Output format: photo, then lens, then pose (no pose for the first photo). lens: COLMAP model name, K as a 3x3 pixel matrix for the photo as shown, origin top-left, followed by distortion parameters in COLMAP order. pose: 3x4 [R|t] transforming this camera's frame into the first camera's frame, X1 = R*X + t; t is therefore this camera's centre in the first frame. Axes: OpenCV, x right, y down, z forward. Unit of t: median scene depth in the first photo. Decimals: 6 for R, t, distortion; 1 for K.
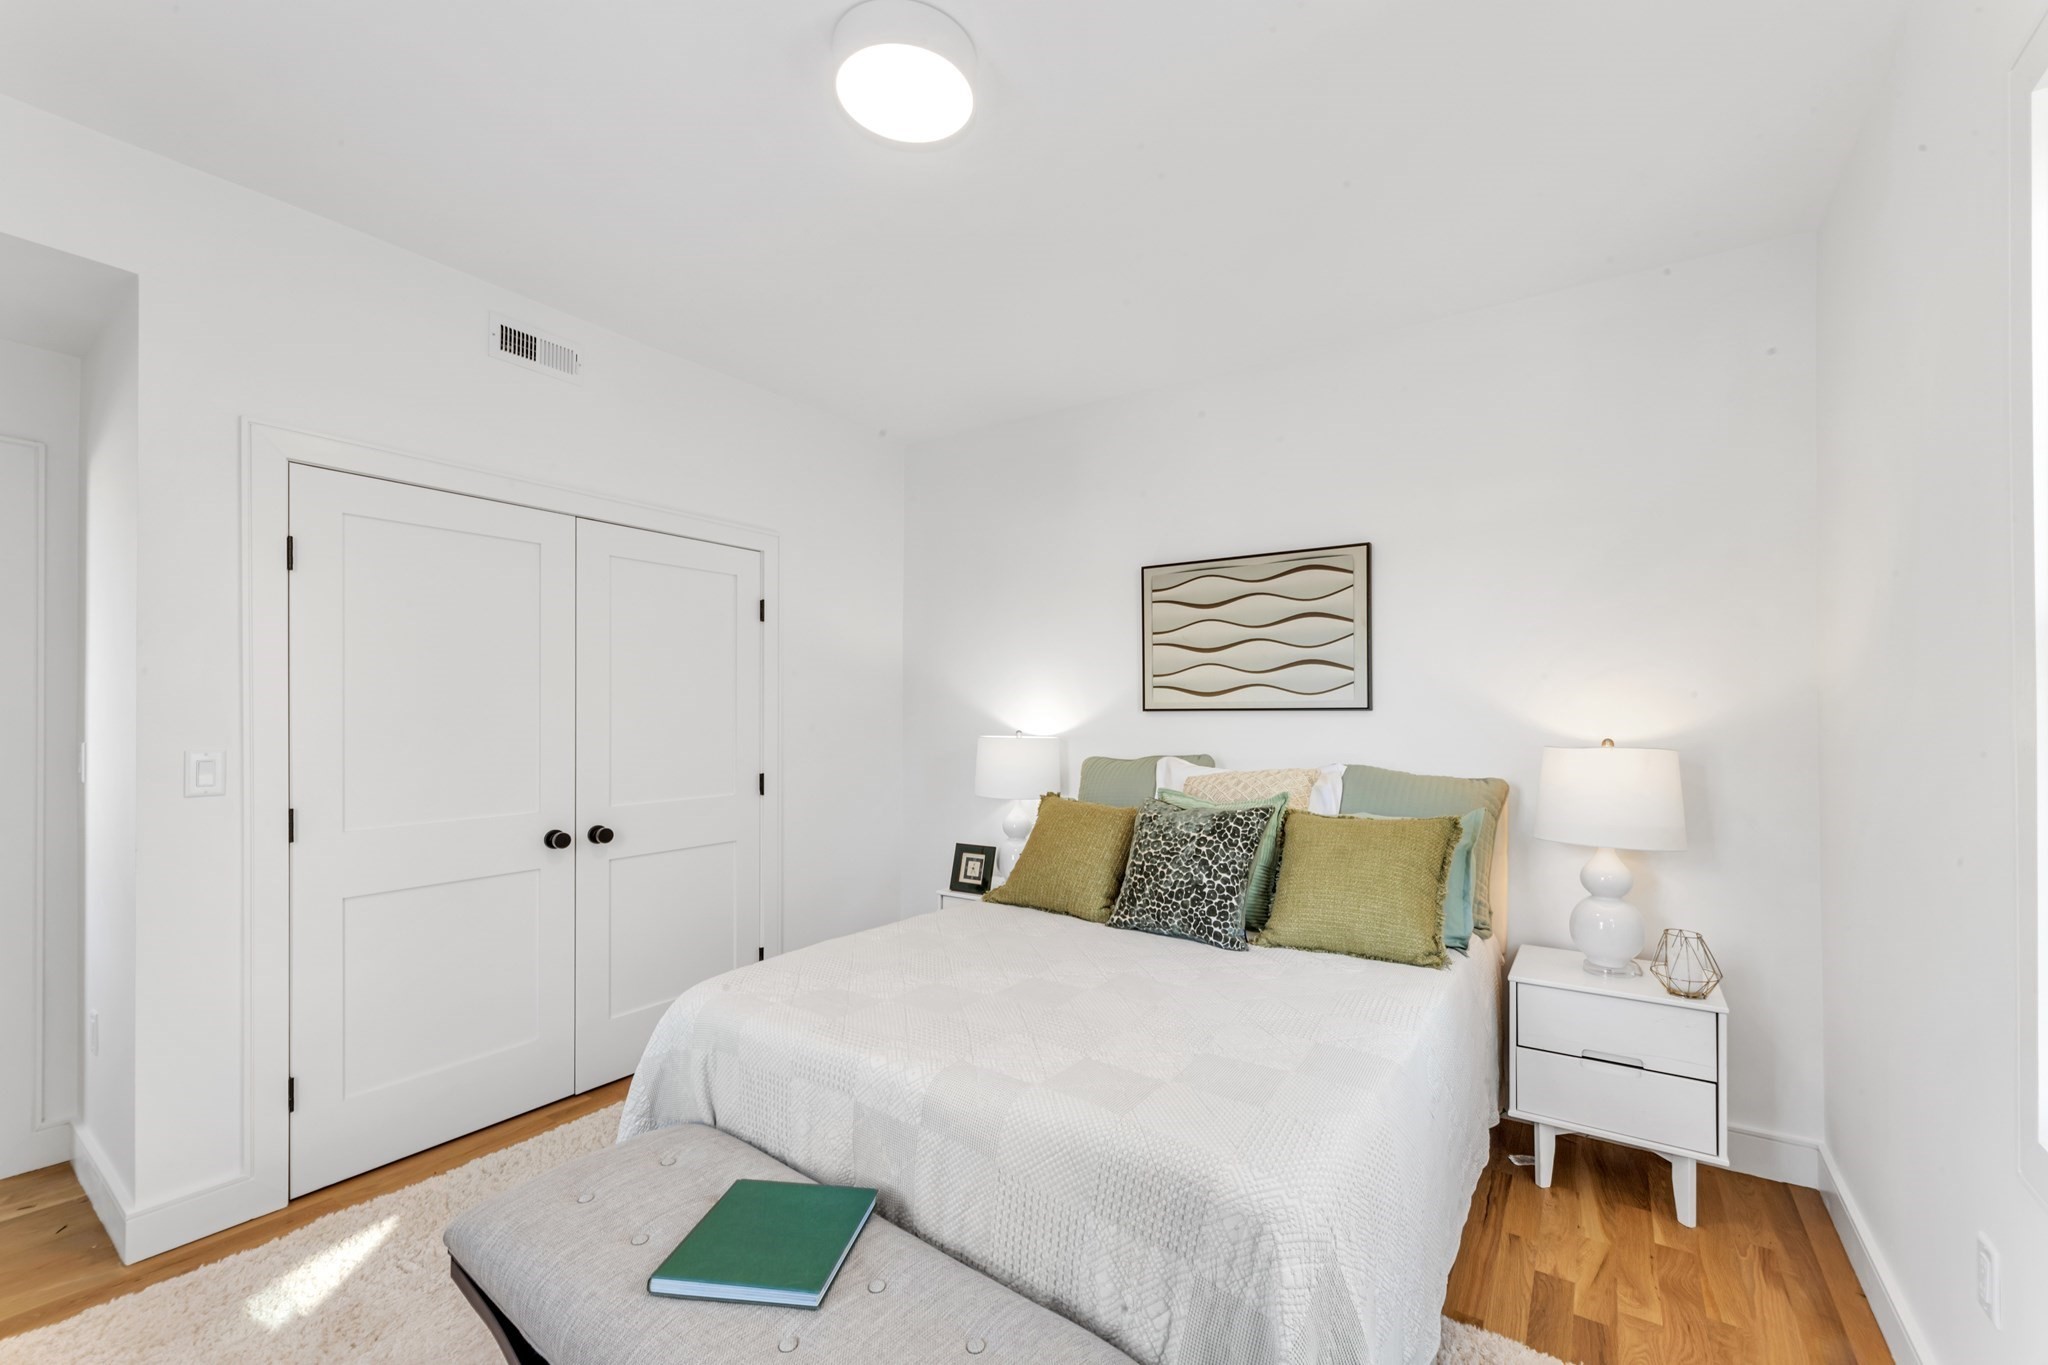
lens RADIAL K [[830.3, 0, 1033.6], [0, 830.3, 703.4], [0, 0, 1]] dist [0.010388, -0.000038]
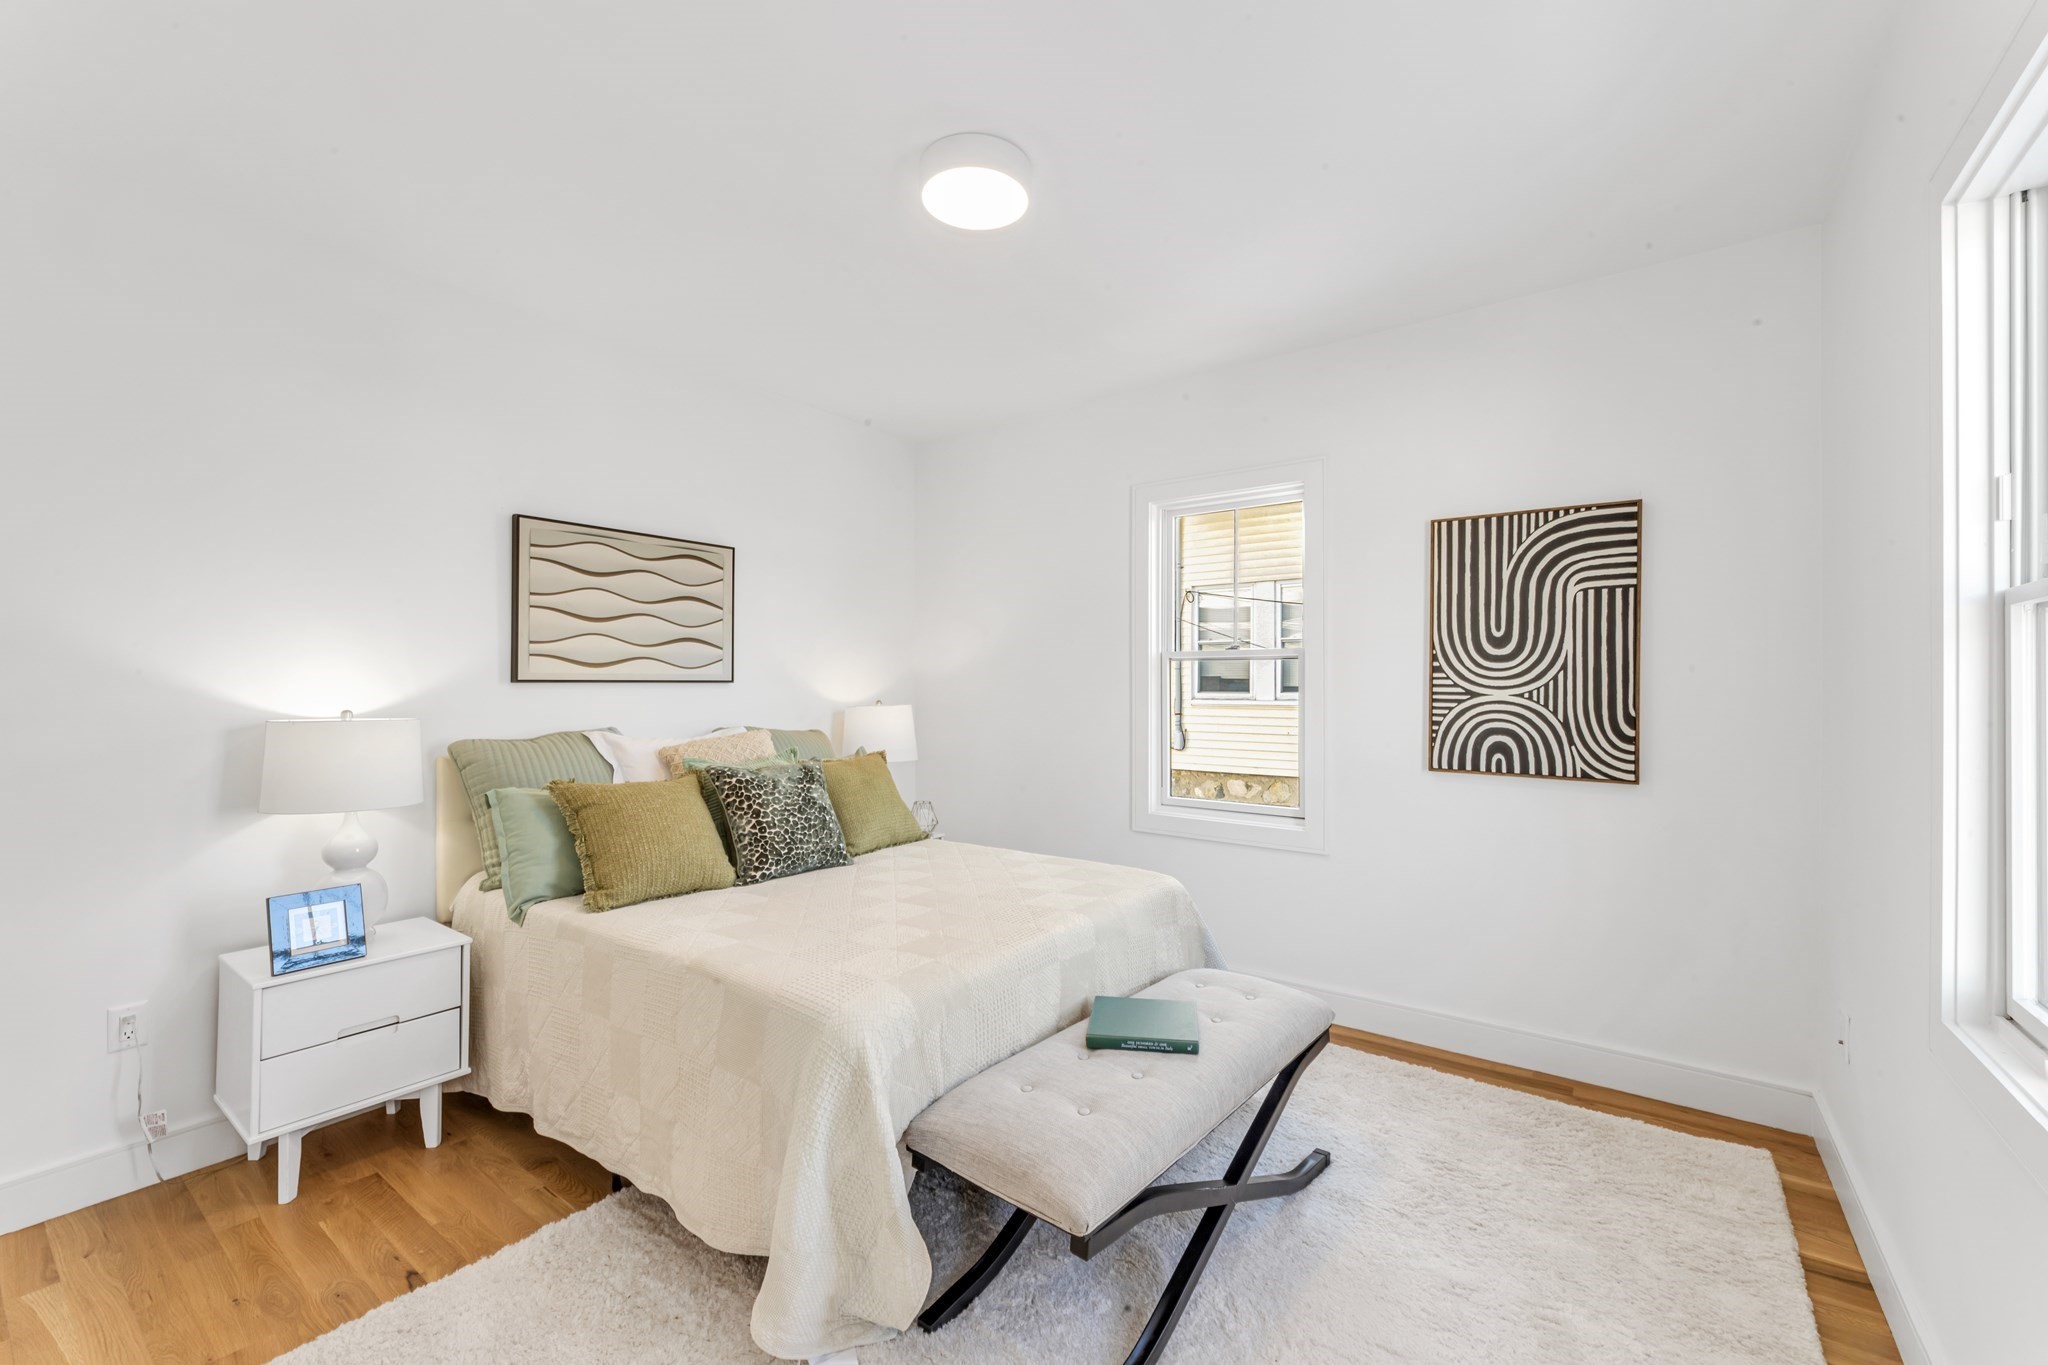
lens RADIAL K [[830.3, 0, 1036.4], [0, 830.3, 678.8], [0, 0, 1]] dist [0.010388, -0.000038]
pose [[0.043532, 0.003423, 0.999046, -0.771877], [-0.015333, 0.999879, -0.002758, -0.000365], [-0.998934, -0.015198, 0.043579, 0.466328]]
